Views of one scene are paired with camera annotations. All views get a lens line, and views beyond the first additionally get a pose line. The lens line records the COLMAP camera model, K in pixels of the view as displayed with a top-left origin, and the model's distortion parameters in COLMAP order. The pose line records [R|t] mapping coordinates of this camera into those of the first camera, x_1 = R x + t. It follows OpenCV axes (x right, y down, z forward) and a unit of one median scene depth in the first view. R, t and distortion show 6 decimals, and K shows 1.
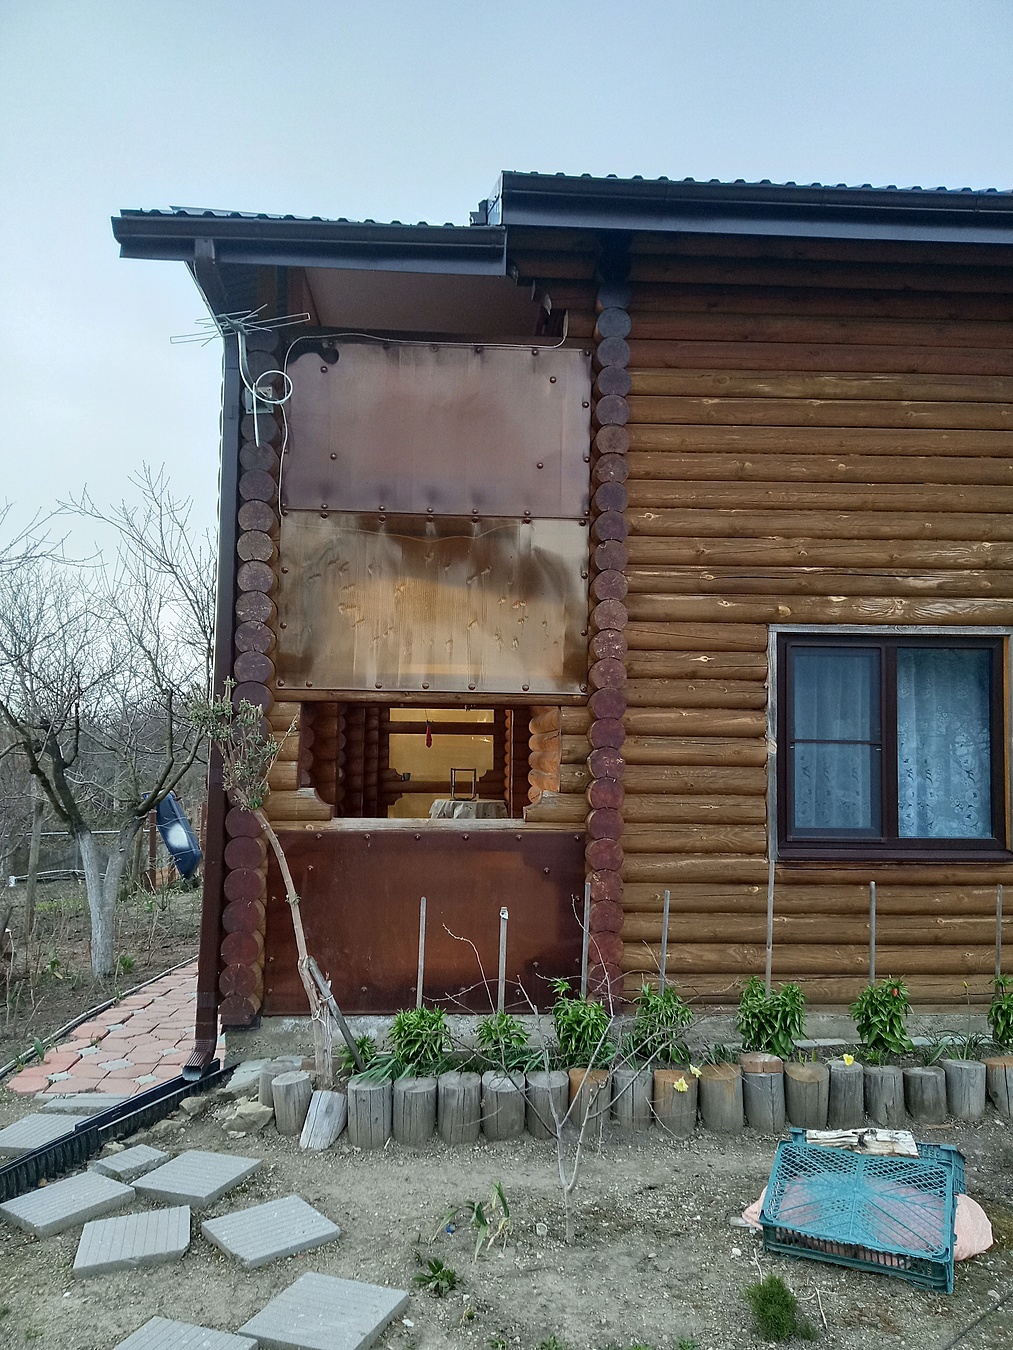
lens RADIAL K [[1014.9, 0, 506.5], [0, 1014.9, 675.0], [0, 0, 1]] dist [0.029149, -0.003156]
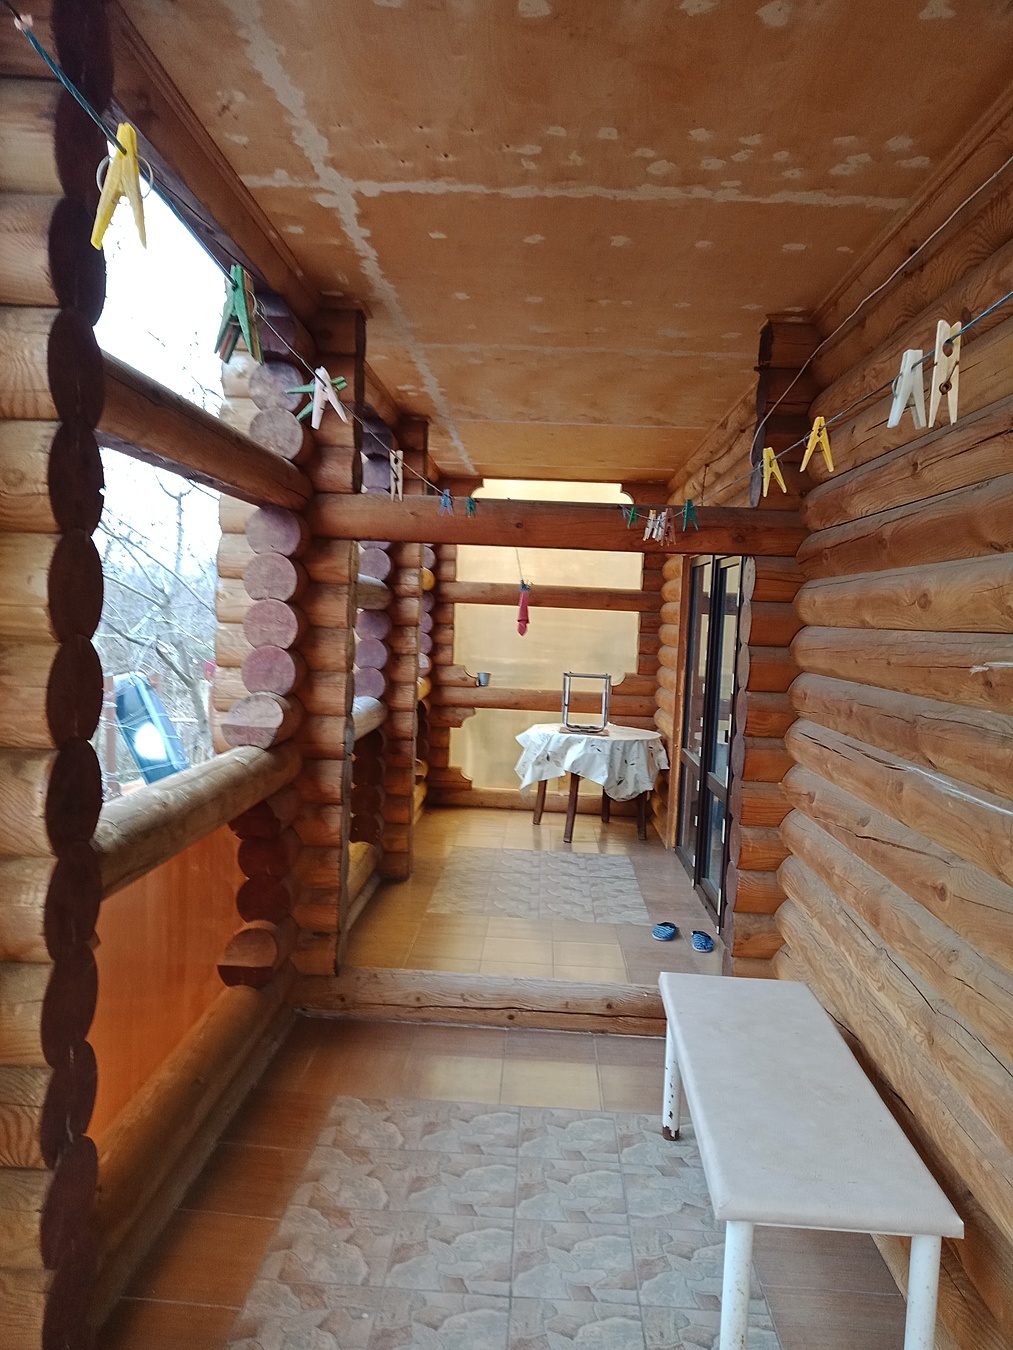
lens RADIAL K [[987.1, 0, 498.8], [0, 987.1, 673.8], [0, 0, 1]] dist [0.004402, -0.007493]
pose [[0.993822, 0.041236, -0.103039, -0.031419], [-0.027194, 0.990589, 0.134143, 0.021559], [0.107601, -0.130512, 0.985590, 0.434458]]
